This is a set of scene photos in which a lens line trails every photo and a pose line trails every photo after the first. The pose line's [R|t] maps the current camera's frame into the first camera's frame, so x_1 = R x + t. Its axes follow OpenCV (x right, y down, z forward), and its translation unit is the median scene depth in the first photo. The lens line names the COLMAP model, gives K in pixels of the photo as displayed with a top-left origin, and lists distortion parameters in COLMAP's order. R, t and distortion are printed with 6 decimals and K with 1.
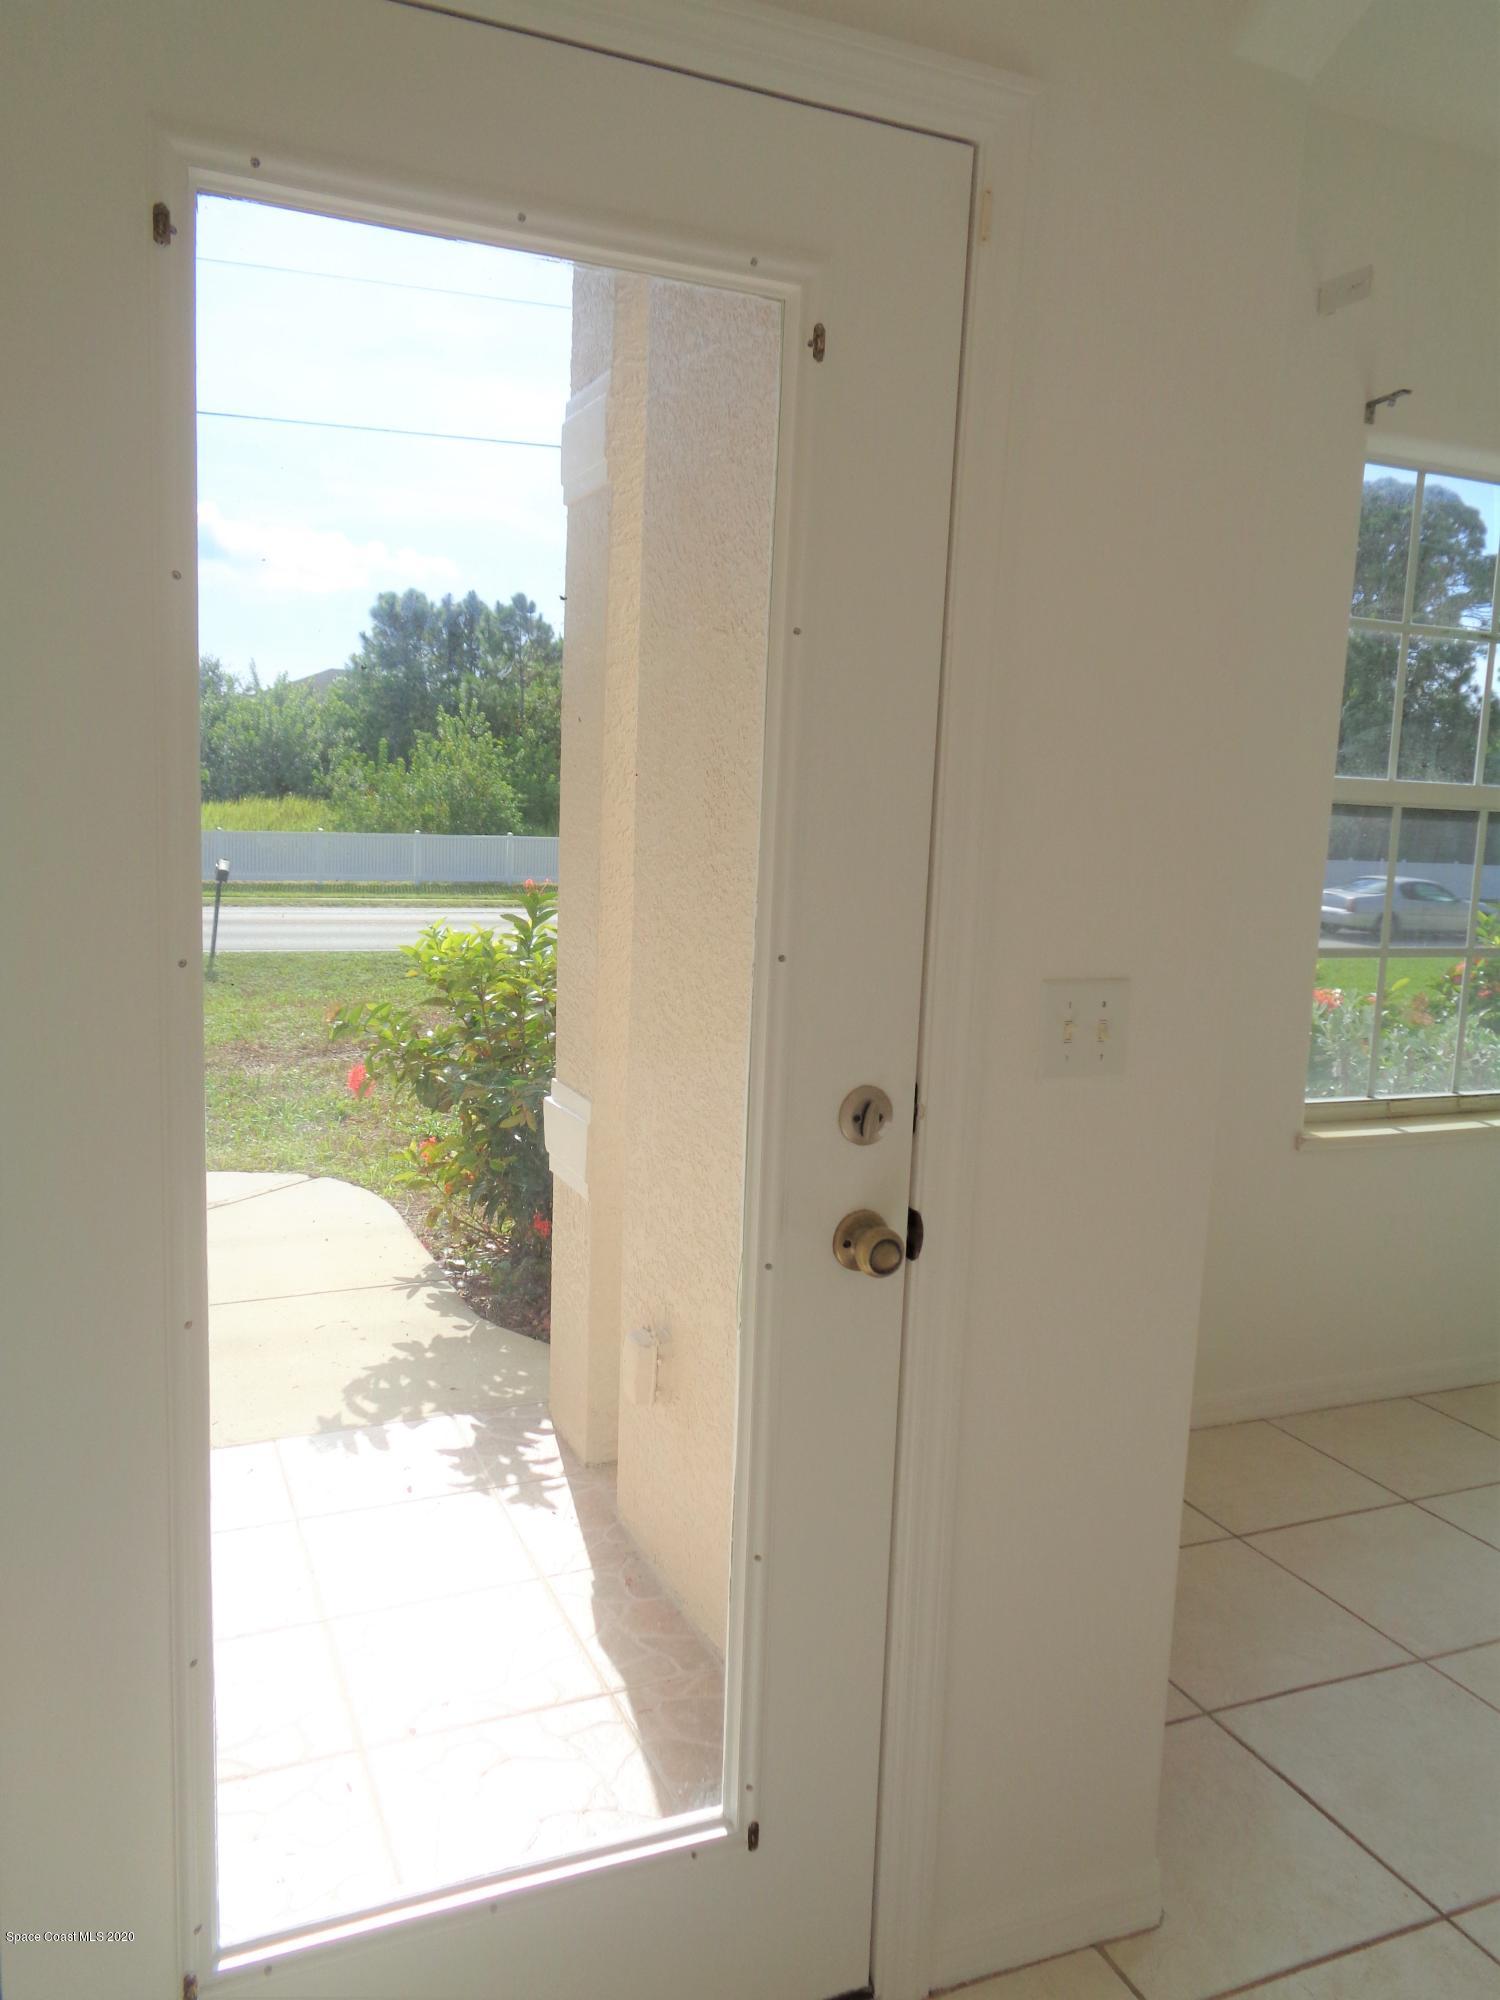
lens RADIAL K [[1501.2, 0, 750.0], [0, 1501.2, 1000.0], [0, 0, 1]] dist [0.003310, 0.003065]
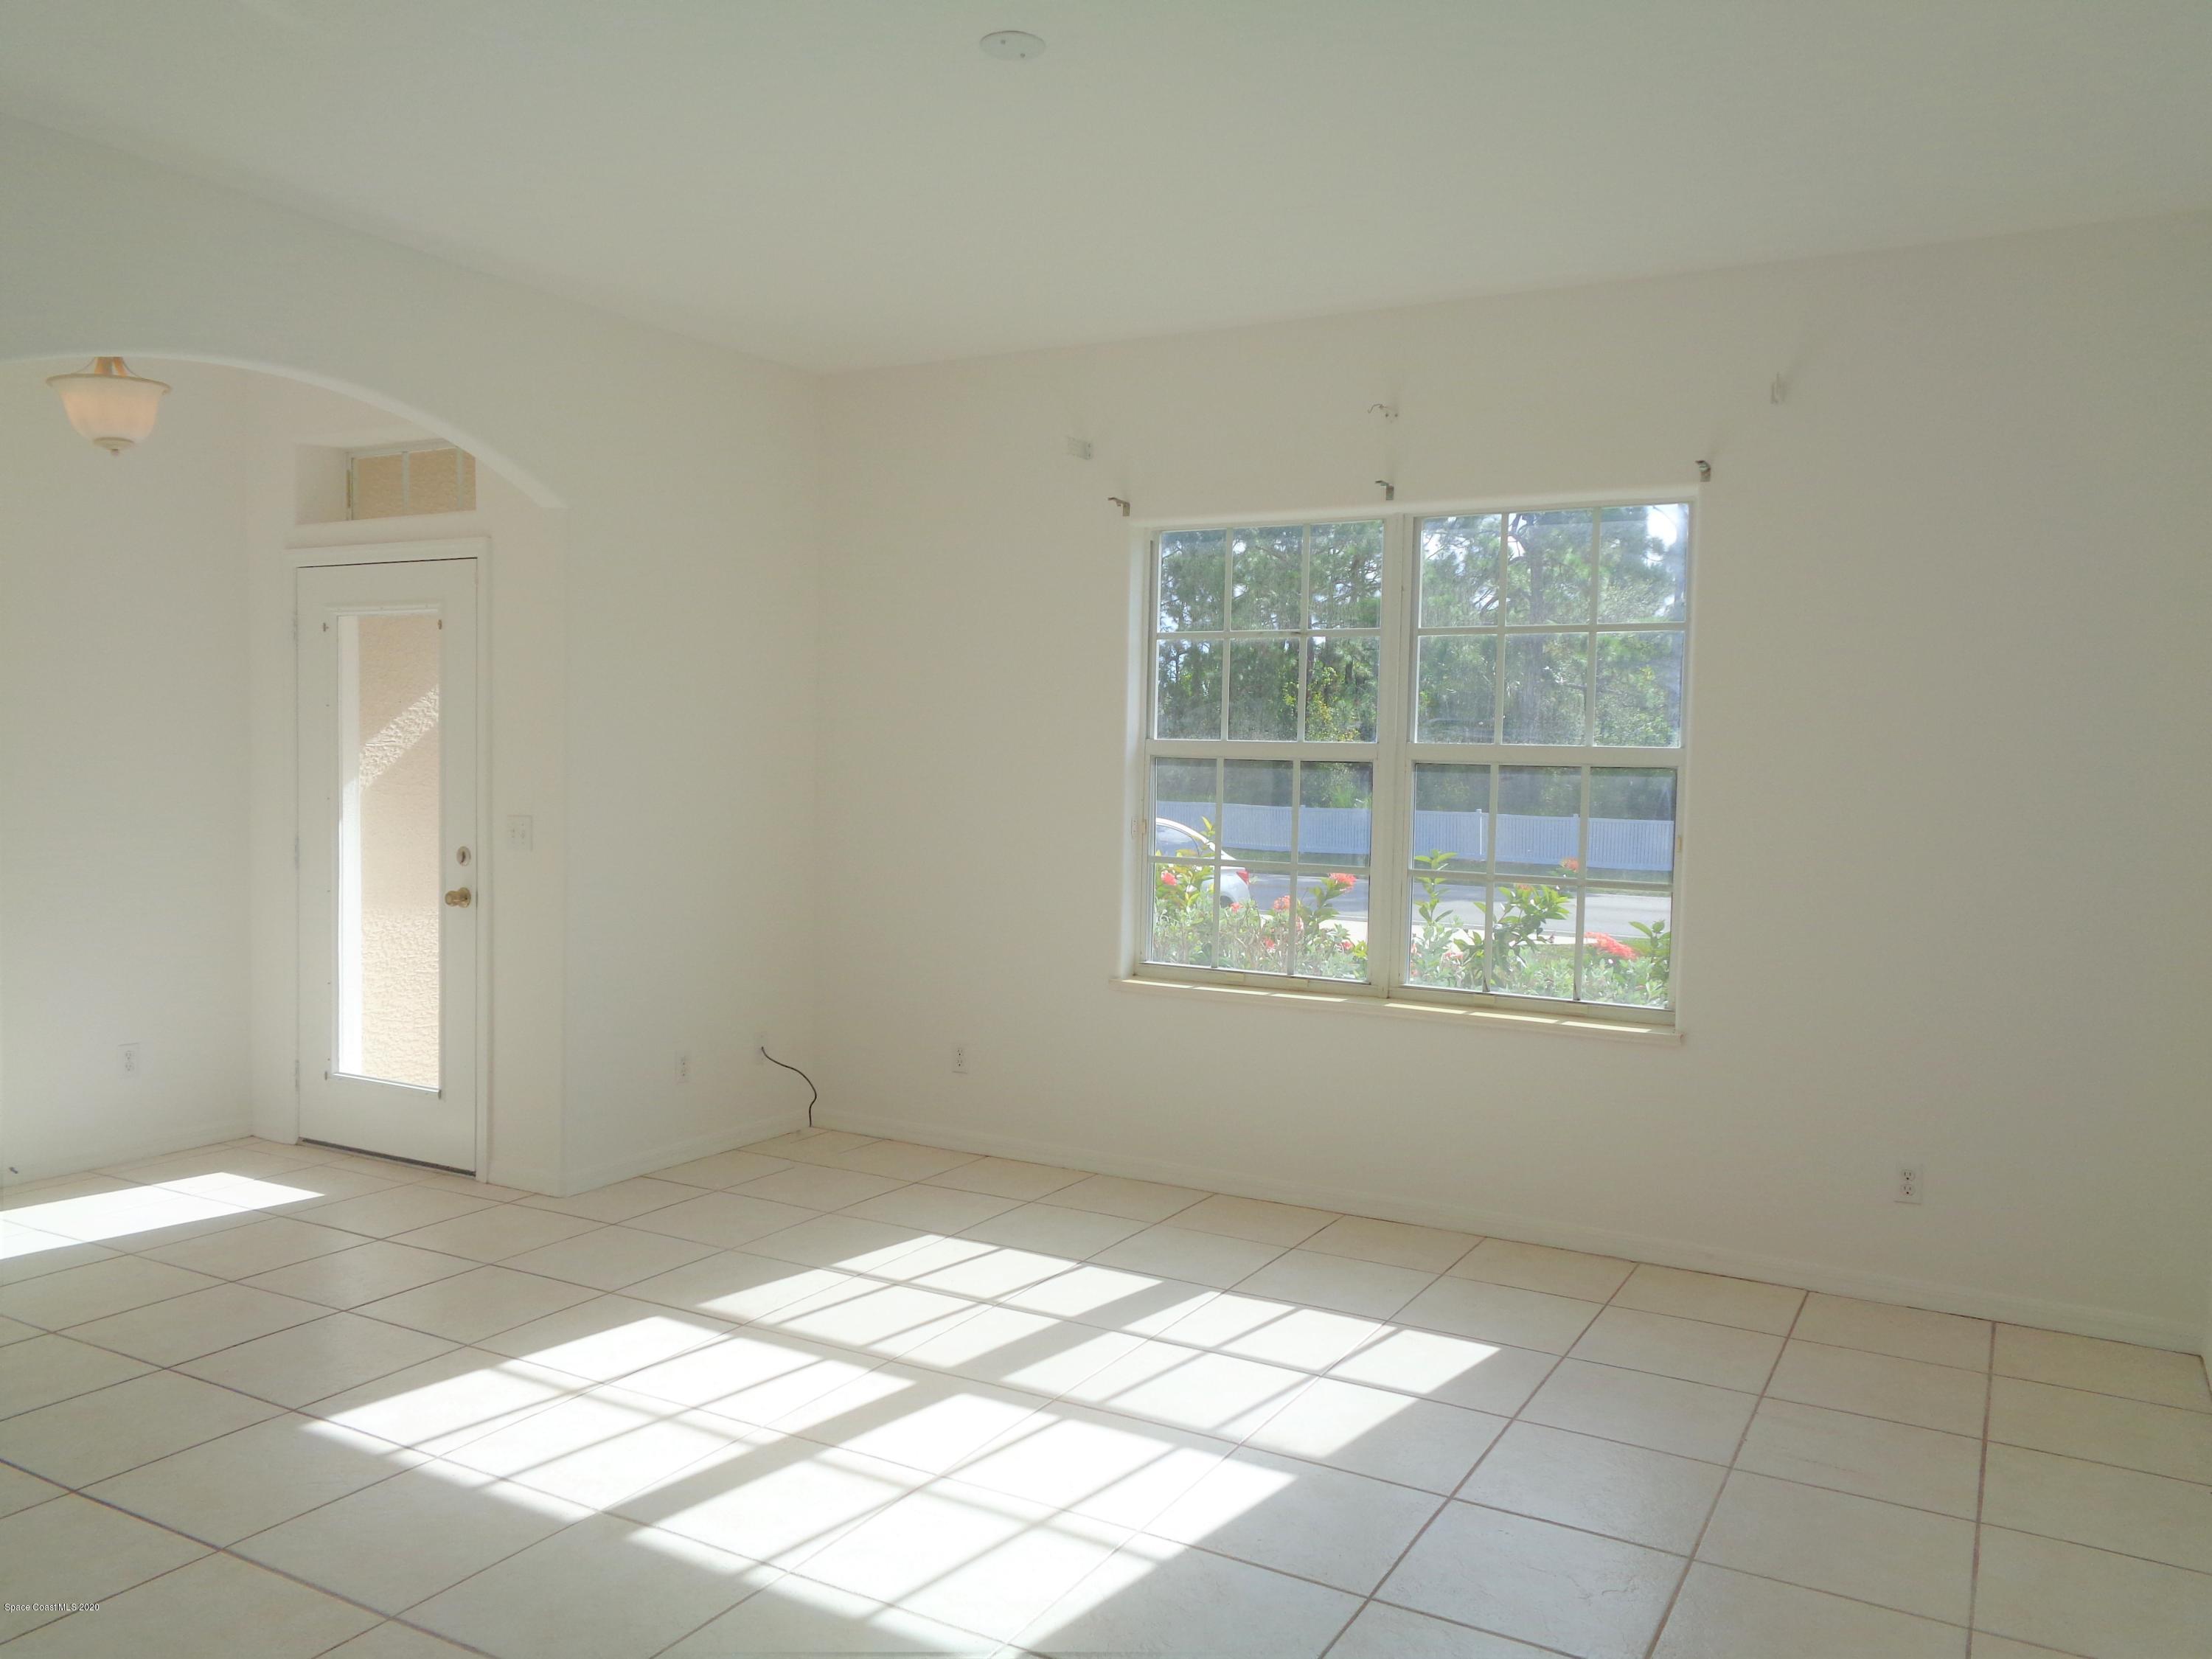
lens RADIAL K [[1660.4, 0, 1108.7], [0, 1660.4, 820.8], [0, 0, 1]] dist [0.003310, 0.003065]
pose [[0.602076, -0.000621, -0.798438, 1.609265], [-0.101256, 0.991866, -0.077125, 0.059273], [0.791992, 0.127282, 0.597116, -0.004587]]
